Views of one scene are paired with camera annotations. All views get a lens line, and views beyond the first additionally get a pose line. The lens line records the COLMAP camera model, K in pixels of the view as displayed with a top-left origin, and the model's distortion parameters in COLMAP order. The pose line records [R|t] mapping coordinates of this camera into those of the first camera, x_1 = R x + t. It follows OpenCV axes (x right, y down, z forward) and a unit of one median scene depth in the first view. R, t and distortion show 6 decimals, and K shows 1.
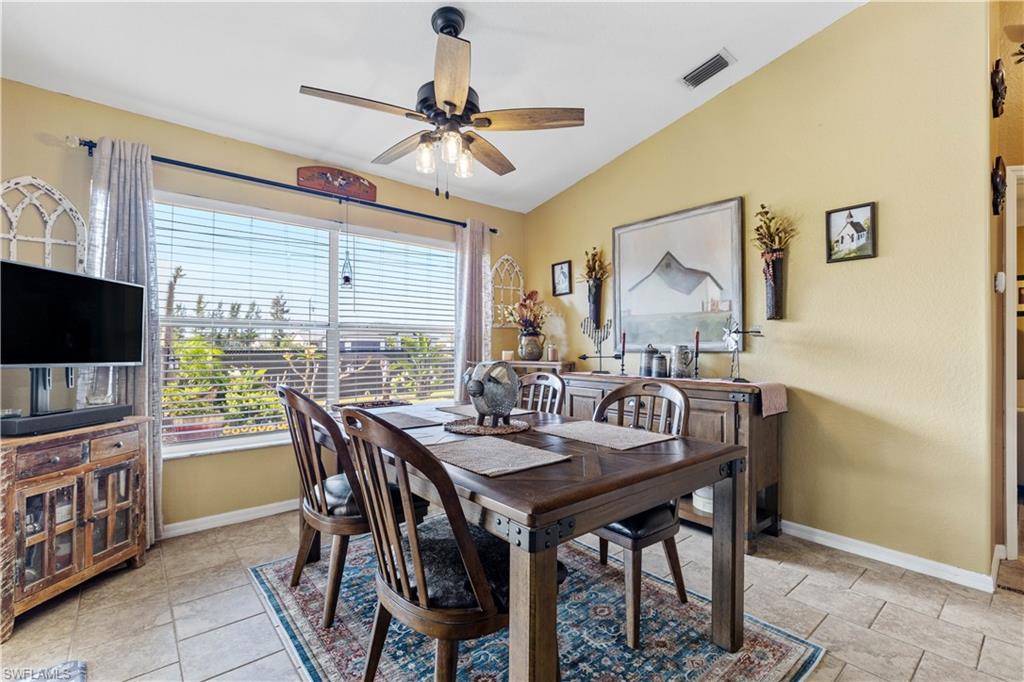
lens RADIAL K [[460.3, 0, 512.0], [0, 460.3, 341.0], [0, 0, 1]] dist [0.001068, -0.000136]
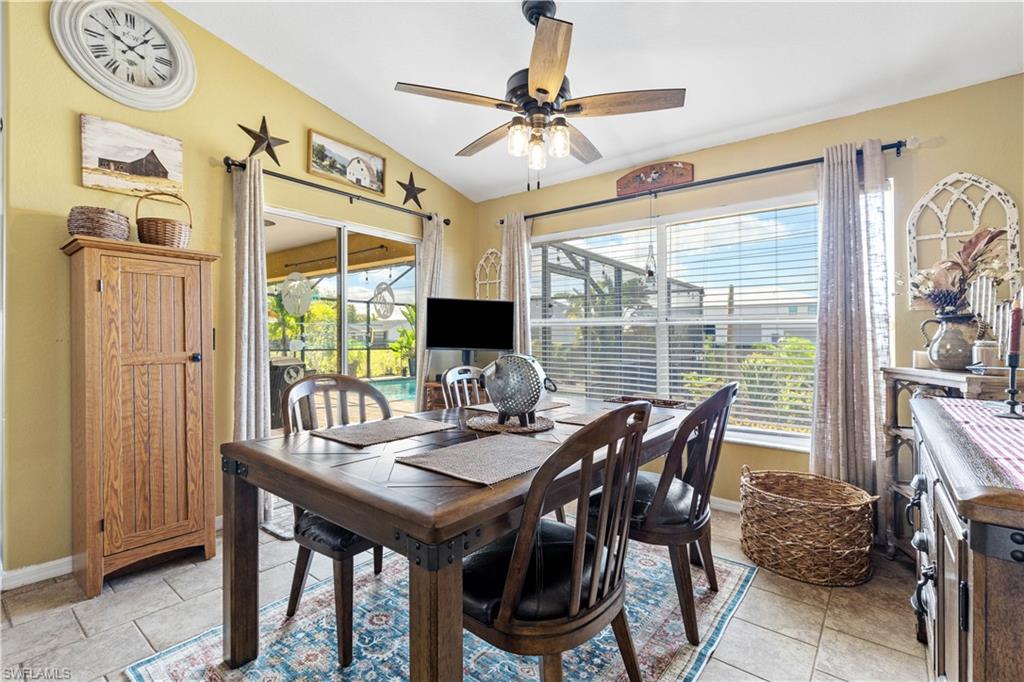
lens RADIAL K [[460.3, 0, 512.0], [0, 460.3, 341.0], [0, 0, 1]] dist [0.001068, -0.000136]
pose [[0.208530, 0.001770, -0.978014, 0.565750], [0.012743, 0.999909, 0.004526, 0.000051], [0.977933, -0.013407, 0.208488, 0.521103]]
